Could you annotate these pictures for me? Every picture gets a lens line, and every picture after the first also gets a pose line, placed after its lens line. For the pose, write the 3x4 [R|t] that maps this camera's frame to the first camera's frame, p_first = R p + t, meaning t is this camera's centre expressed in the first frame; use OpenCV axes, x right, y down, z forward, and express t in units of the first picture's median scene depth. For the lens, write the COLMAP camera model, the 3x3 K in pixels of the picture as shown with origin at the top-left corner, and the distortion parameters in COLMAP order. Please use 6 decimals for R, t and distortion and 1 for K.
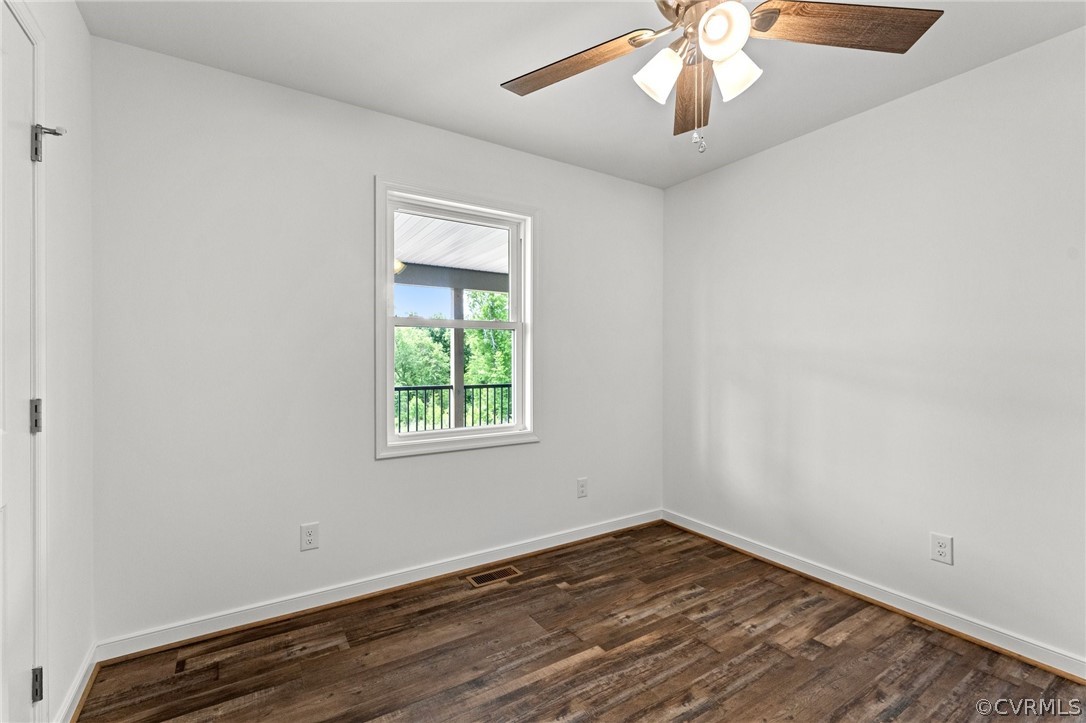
lens RADIAL K [[470.2, 0, 540.8], [0, 470.2, 362.3], [0, 0, 1]] dist [-0.004233, 0.001354]
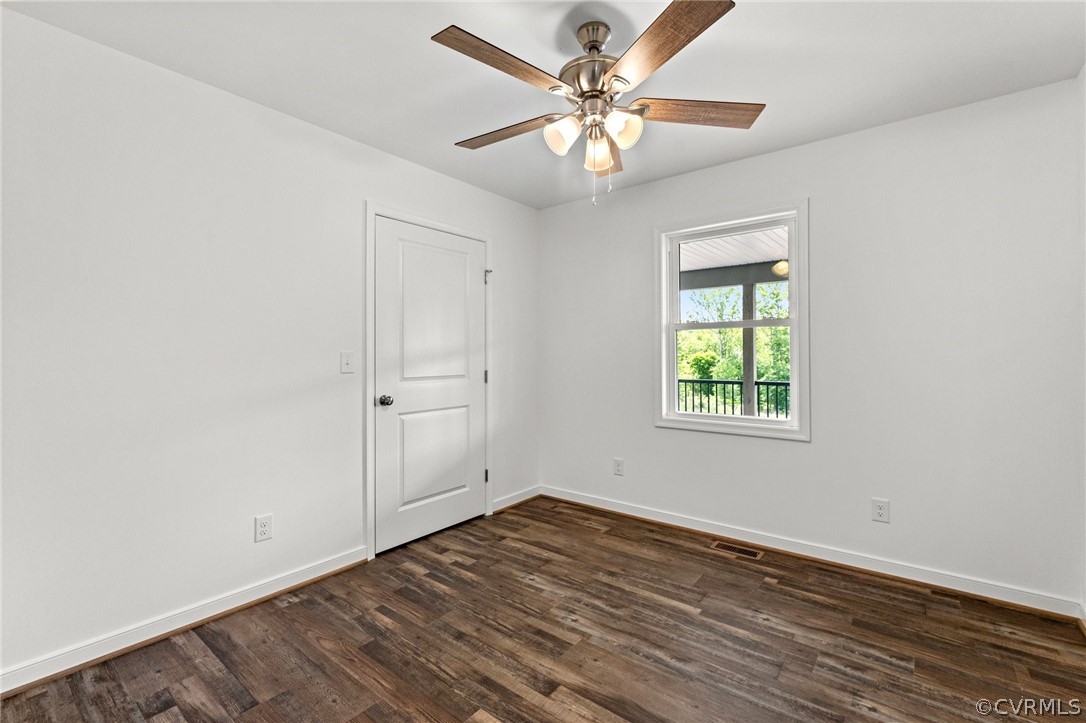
lens RADIAL K [[470.2, 0, 549.5], [0, 470.2, 350.9], [0, 0, 1]] dist [-0.004233, 0.001354]
pose [[0.334087, -0.012736, -0.942456, 0.888998], [-0.002816, 0.999891, -0.014510, 0.001561], [0.942538, 0.007501, 0.334015, 0.230789]]
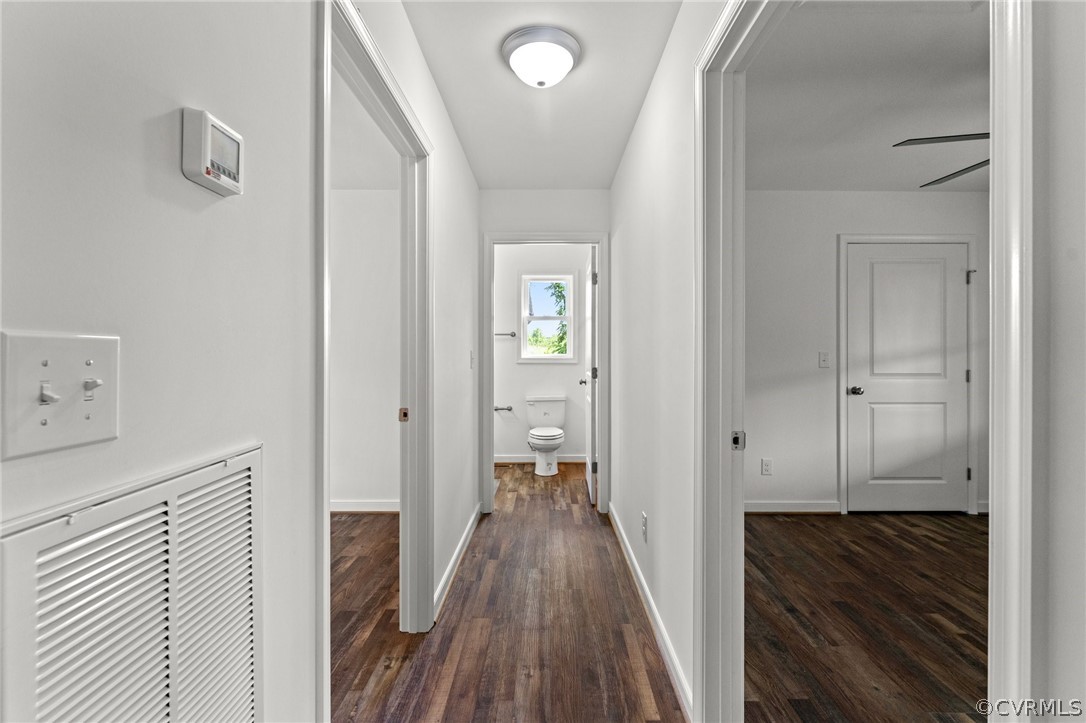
lens RADIAL K [[476.7, 0, 542.2], [0, 476.7, 351.0], [0, 0, 1]] dist [-0.000506, -0.000452]
pose [[-0.540531, -0.009674, -0.841269, 1.436753], [-0.010524, 0.999933, -0.004736, 0.003312], [0.841258, 0.006294, -0.540597, 0.215039]]
